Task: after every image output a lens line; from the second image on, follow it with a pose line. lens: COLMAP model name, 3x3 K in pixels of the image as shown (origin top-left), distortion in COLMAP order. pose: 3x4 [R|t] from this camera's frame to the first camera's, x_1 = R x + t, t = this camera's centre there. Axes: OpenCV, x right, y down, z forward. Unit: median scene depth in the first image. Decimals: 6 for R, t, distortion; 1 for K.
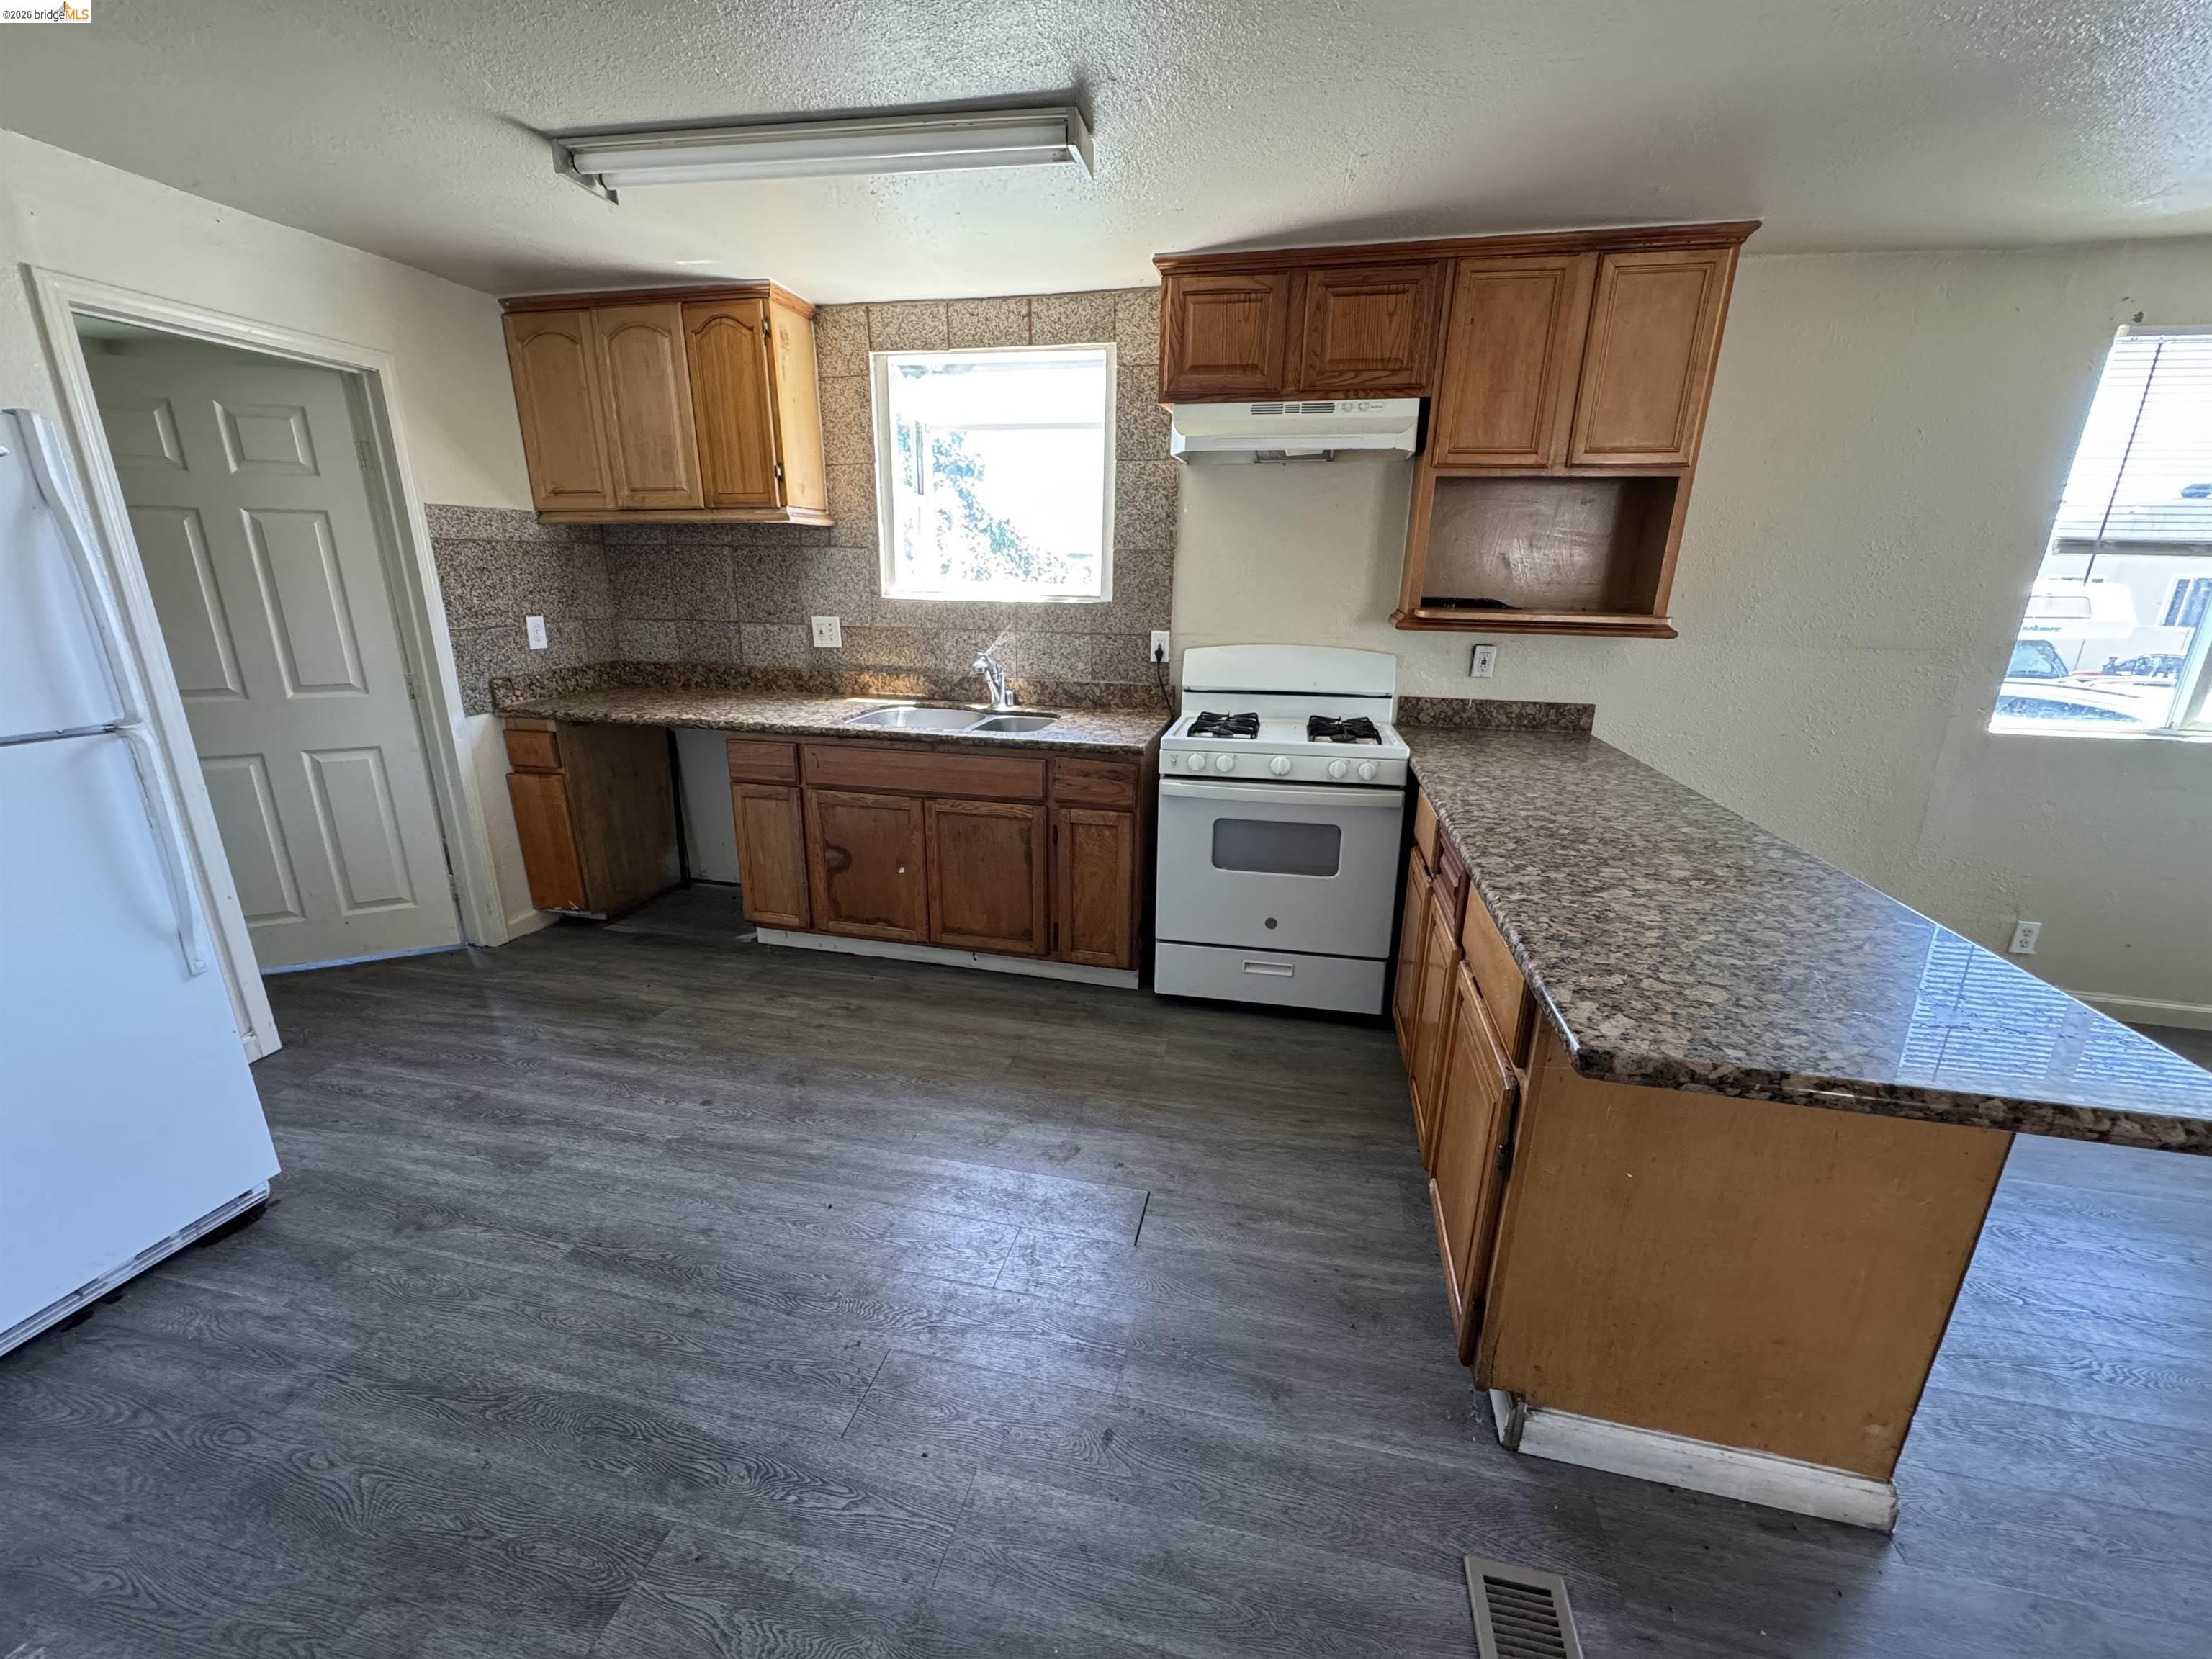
lens RADIAL K [[883.9, 0, 1107.4], [0, 883.9, 831.1], [0, 0, 1]] dist [-0.000771, 0.000294]
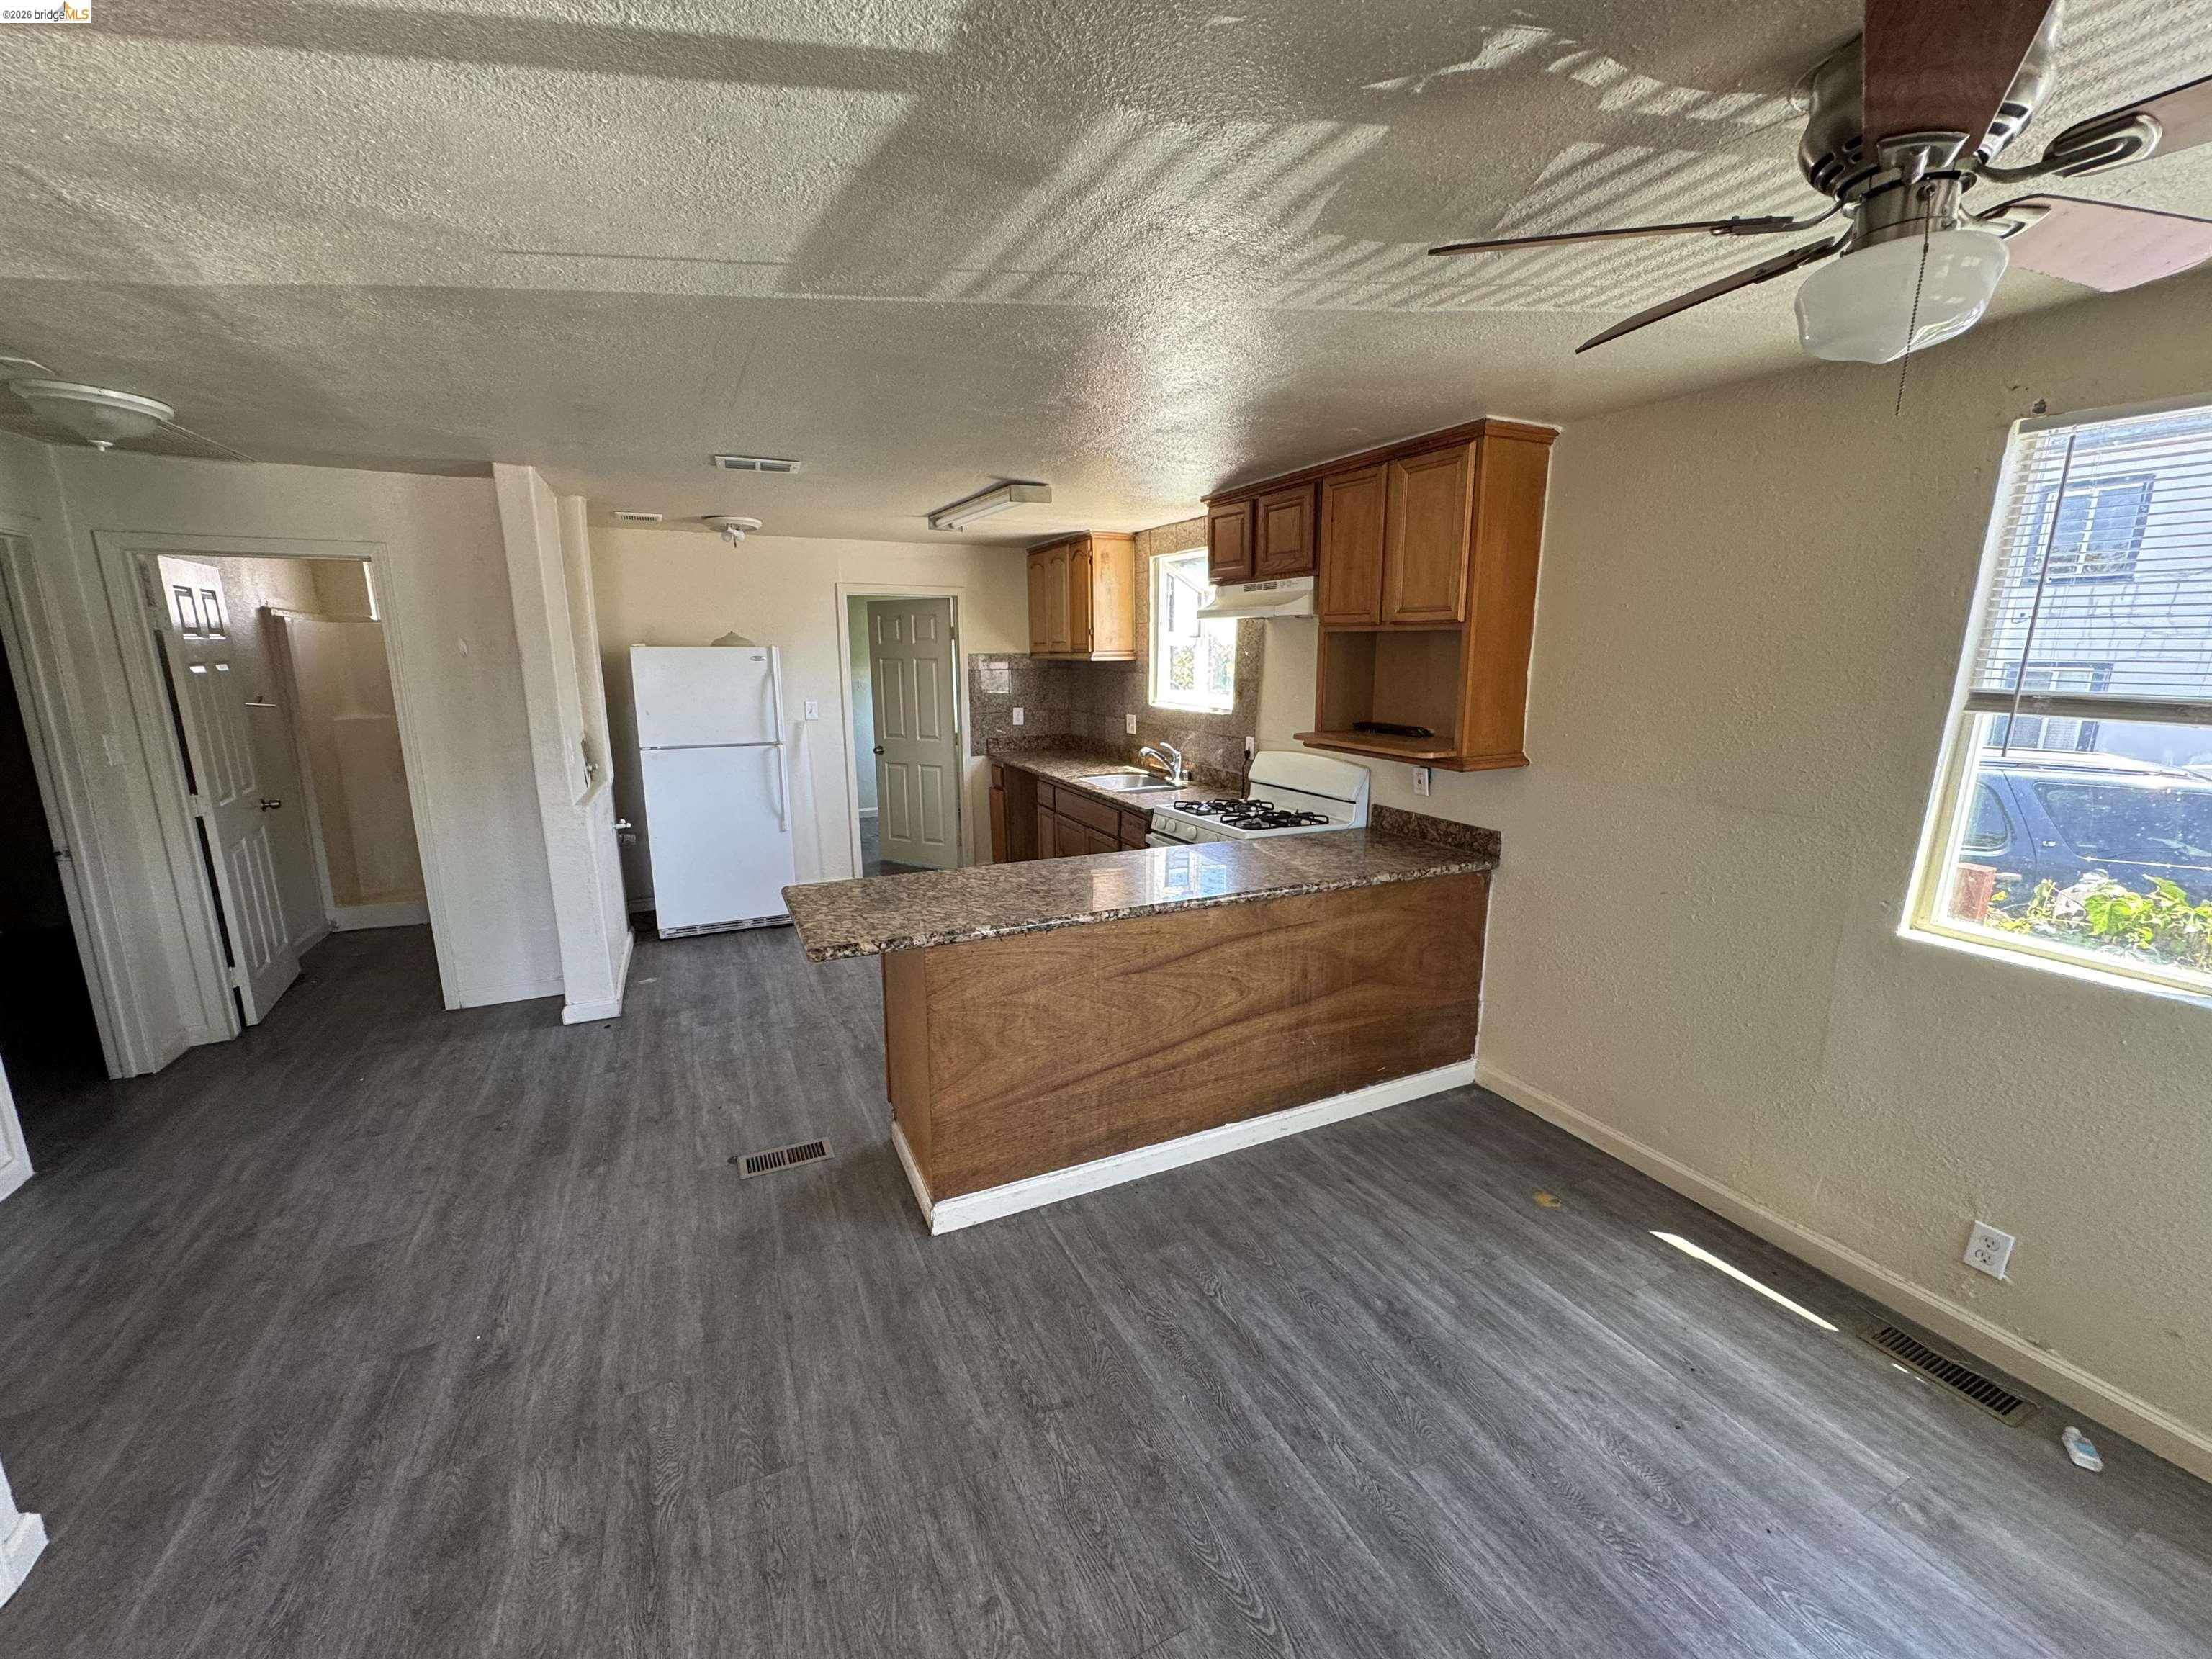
lens RADIAL K [[883.9, 0, 1108.3], [0, 883.9, 833.6], [0, 0, 1]] dist [-0.000771, 0.000294]
pose [[0.618095, 0.149049, -0.771844, 1.054404], [-0.214869, 0.976503, 0.016502, -0.058435], [0.756168, 0.155646, 0.635598, -0.011327]]
